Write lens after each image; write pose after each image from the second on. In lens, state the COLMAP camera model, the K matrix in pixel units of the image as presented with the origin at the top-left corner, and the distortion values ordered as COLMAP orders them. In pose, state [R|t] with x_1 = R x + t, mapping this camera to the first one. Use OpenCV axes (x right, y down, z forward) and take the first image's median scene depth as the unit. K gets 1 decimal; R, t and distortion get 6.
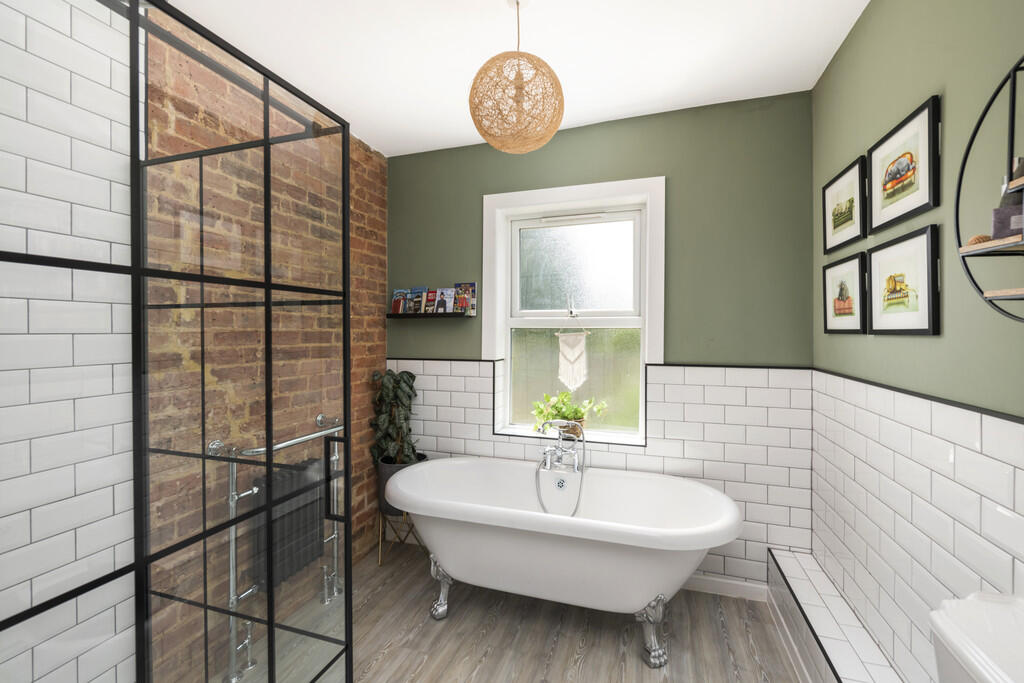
lens RADIAL K [[418.2, 0, 511.3], [0, 418.2, 335.9], [0, 0, 1]] dist [0.002607, -0.001115]
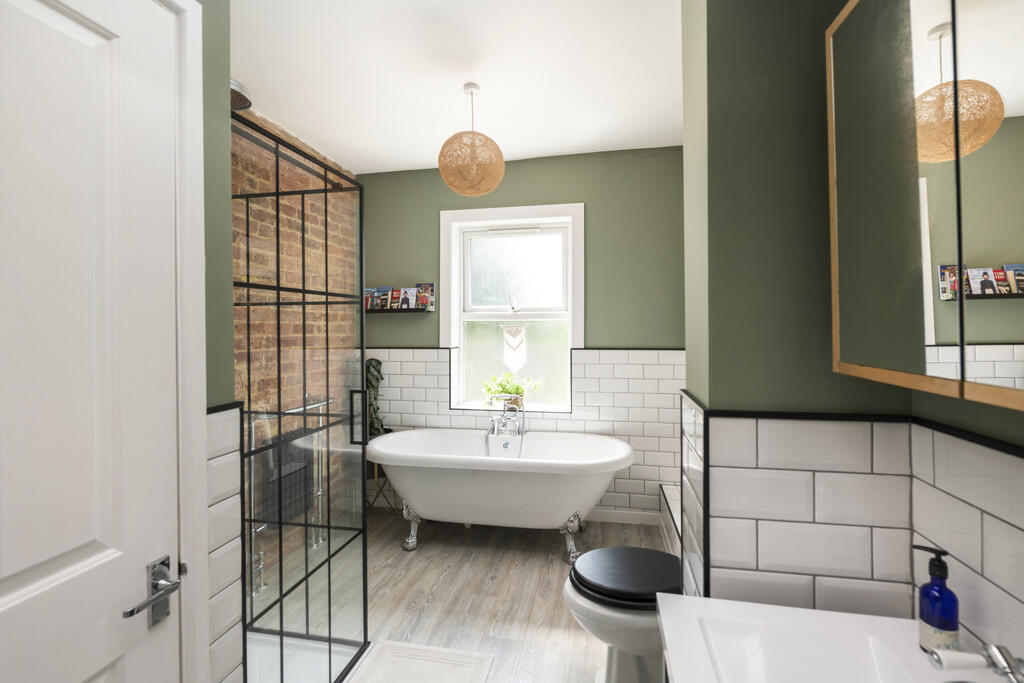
lens RADIAL K [[496.5, 0, 511.4], [0, 496.5, 334.5], [0, 0, 1]] dist [-0.004356, -0.000946]
pose [[0.992769, -0.007031, 0.119832, -0.039875], [0.006859, 0.999975, 0.001847, 0.020082], [-0.119842, -0.001012, 0.992793, -0.476681]]
